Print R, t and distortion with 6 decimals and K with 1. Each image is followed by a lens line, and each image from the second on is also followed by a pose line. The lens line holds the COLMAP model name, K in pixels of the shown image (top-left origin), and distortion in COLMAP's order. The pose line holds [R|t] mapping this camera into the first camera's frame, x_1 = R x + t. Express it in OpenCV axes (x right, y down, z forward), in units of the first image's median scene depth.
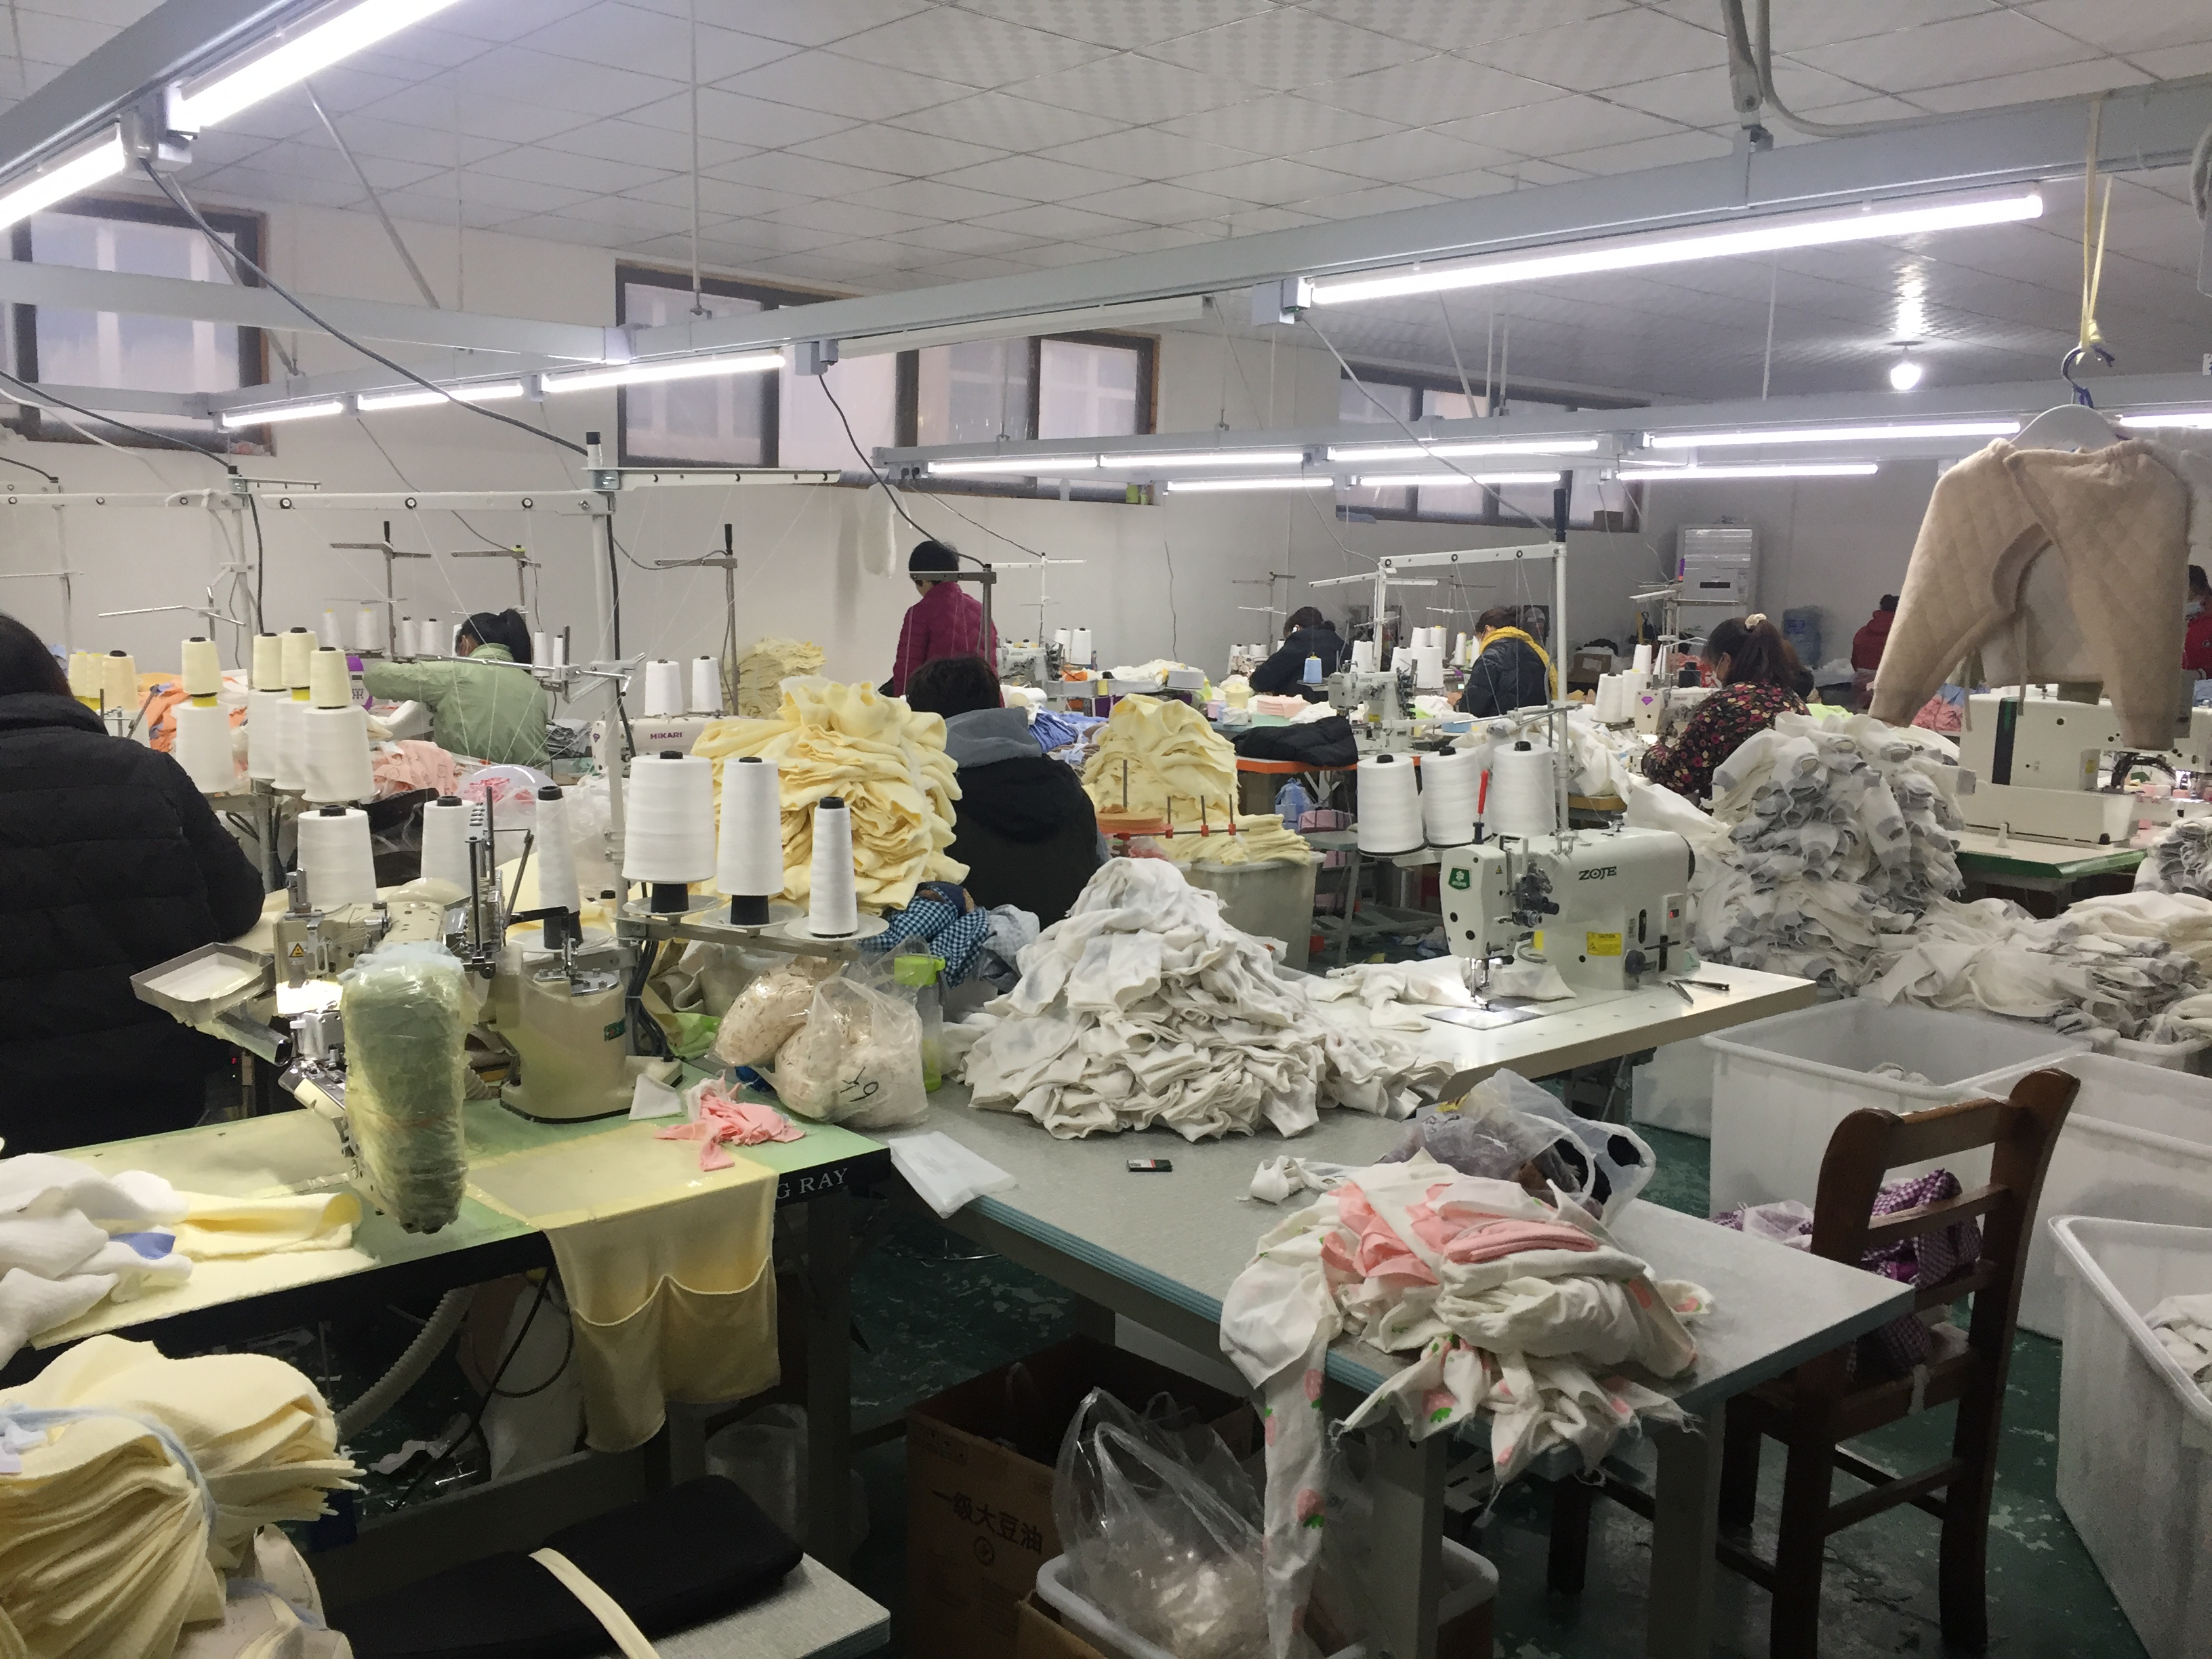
lens RADIAL K [[1893.2, 0, 1095.6], [0, 1893.2, 838.2], [0, 0, 1]] dist [0.052380, -0.038127]
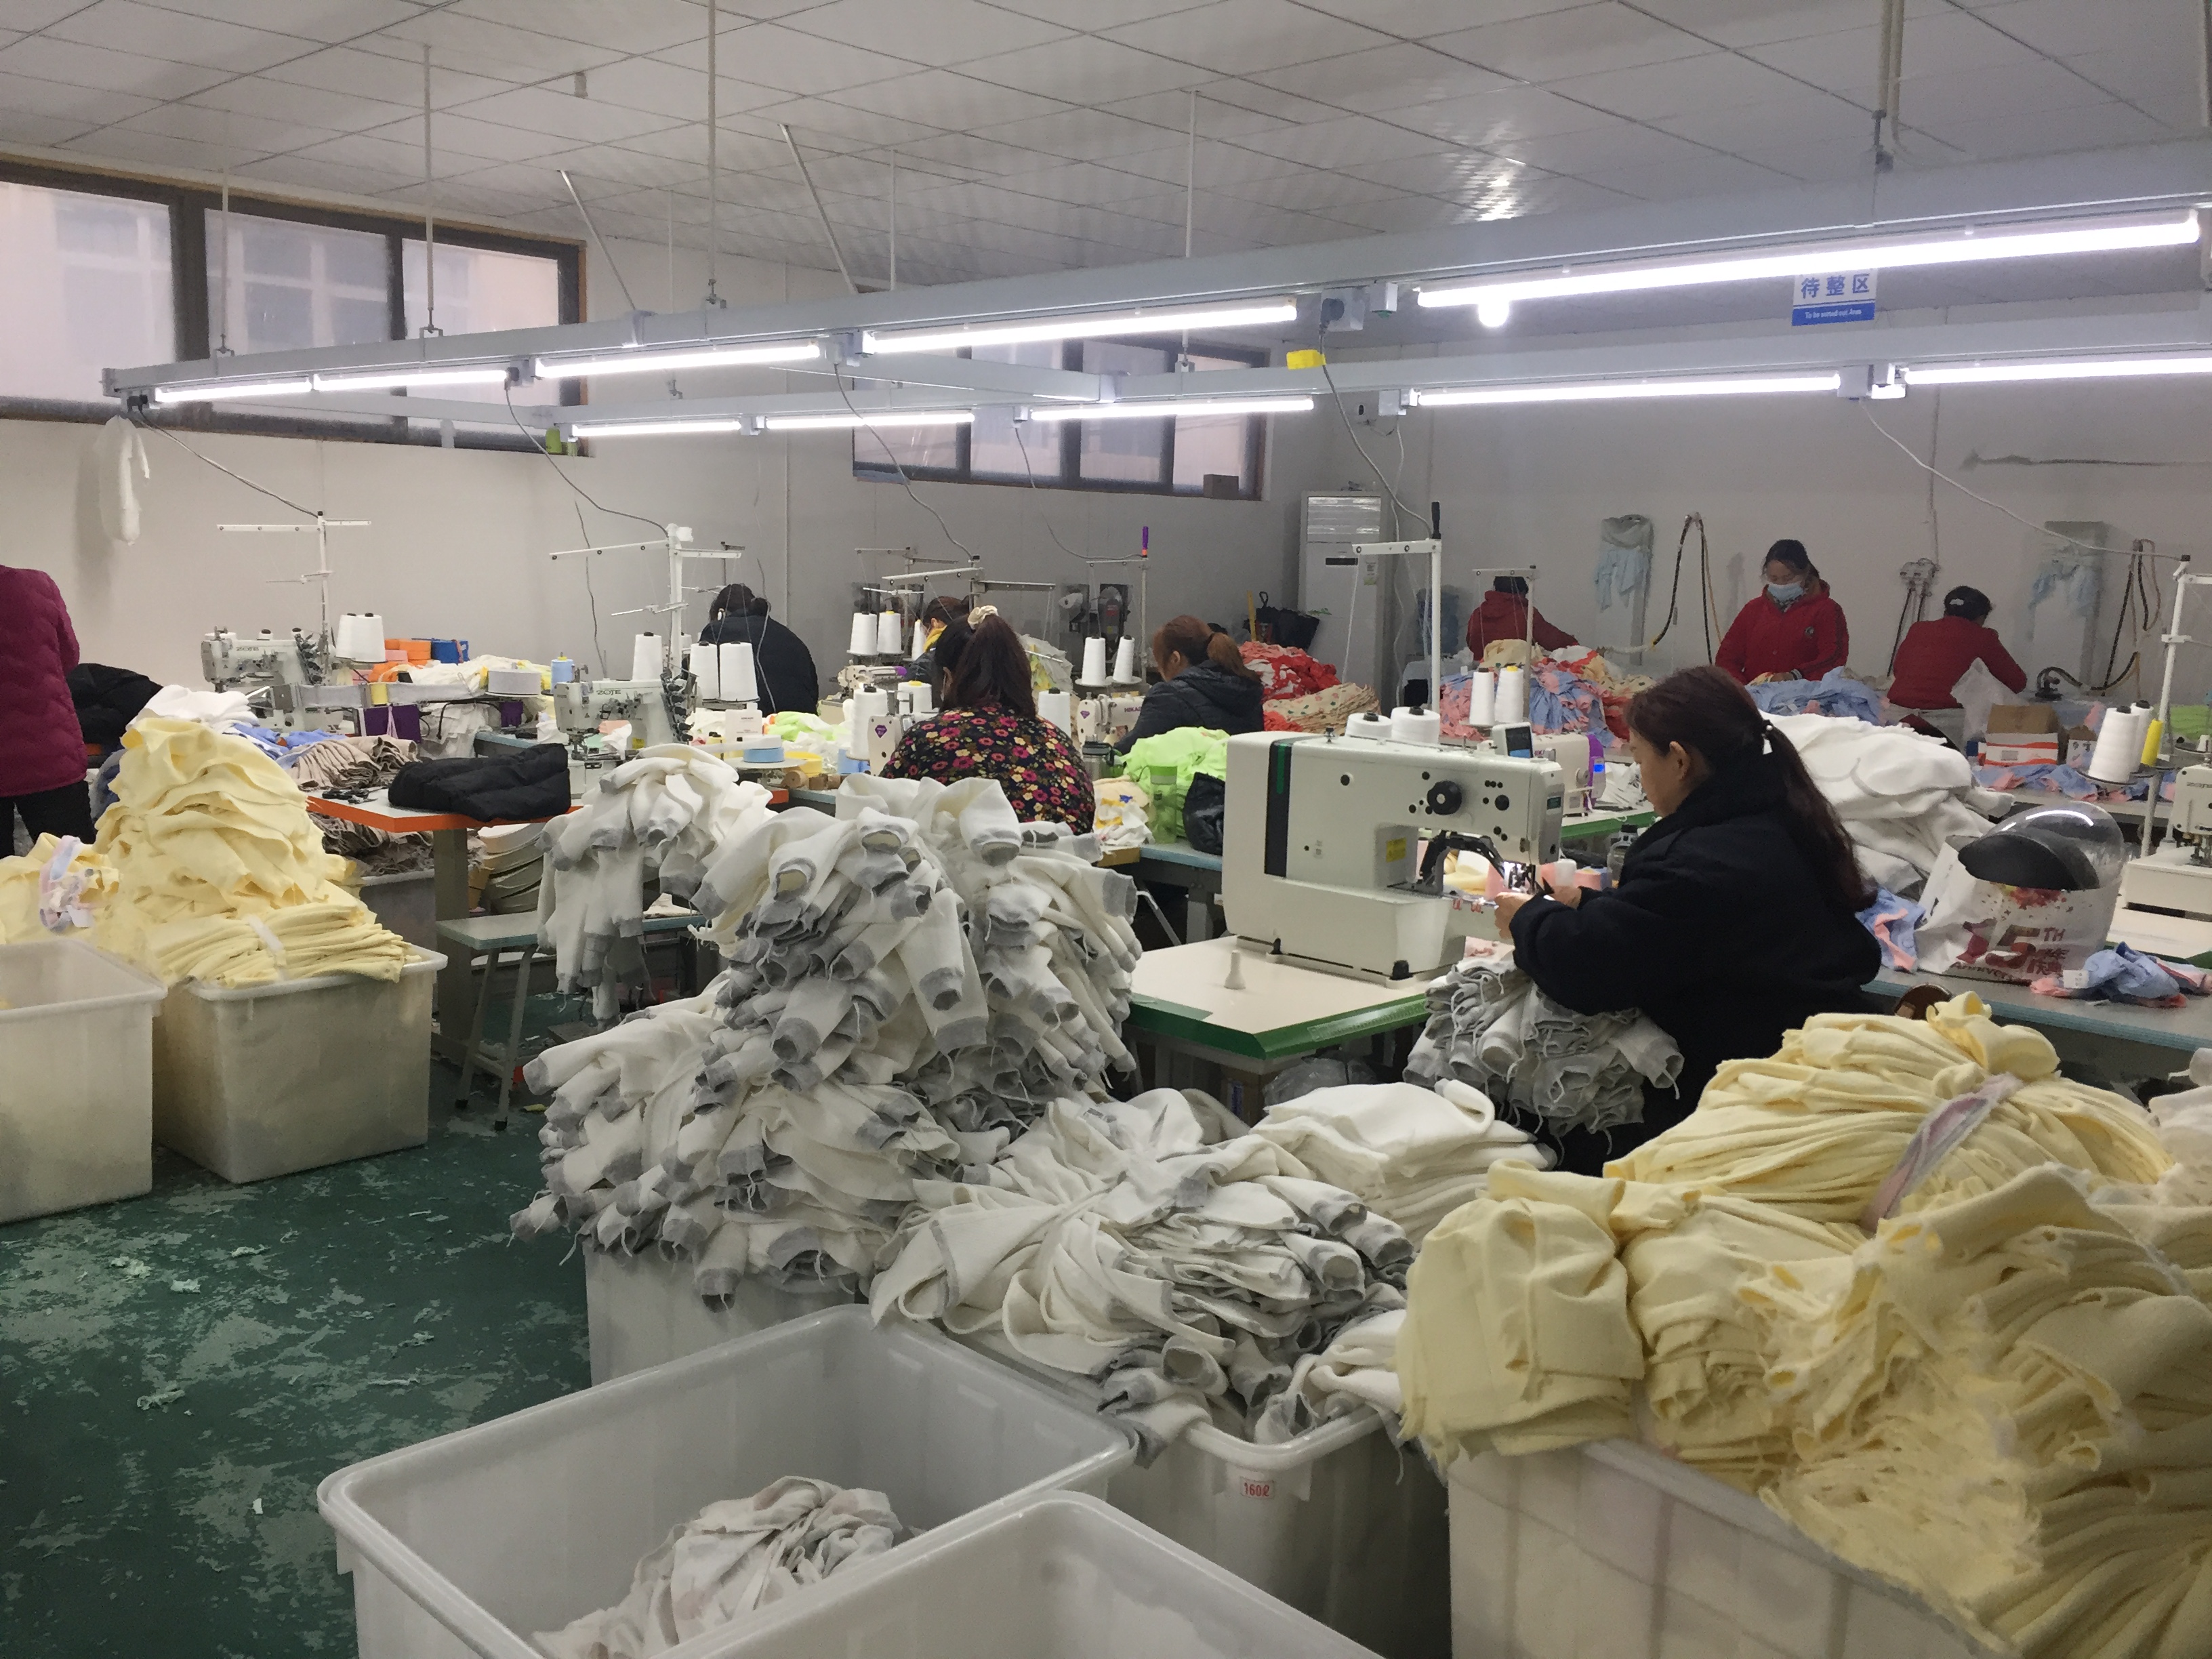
lens RADIAL K [[1893.2, 0, 1115.8], [0, 1893.2, 823.2], [0, 0, 1]] dist [0.052380, -0.038127]
pose [[0.995792, -0.010636, 0.091020, 0.335186], [0.010099, 0.999929, 0.006352, -0.046409], [-0.091081, -0.005406, 0.995829, 0.347339]]
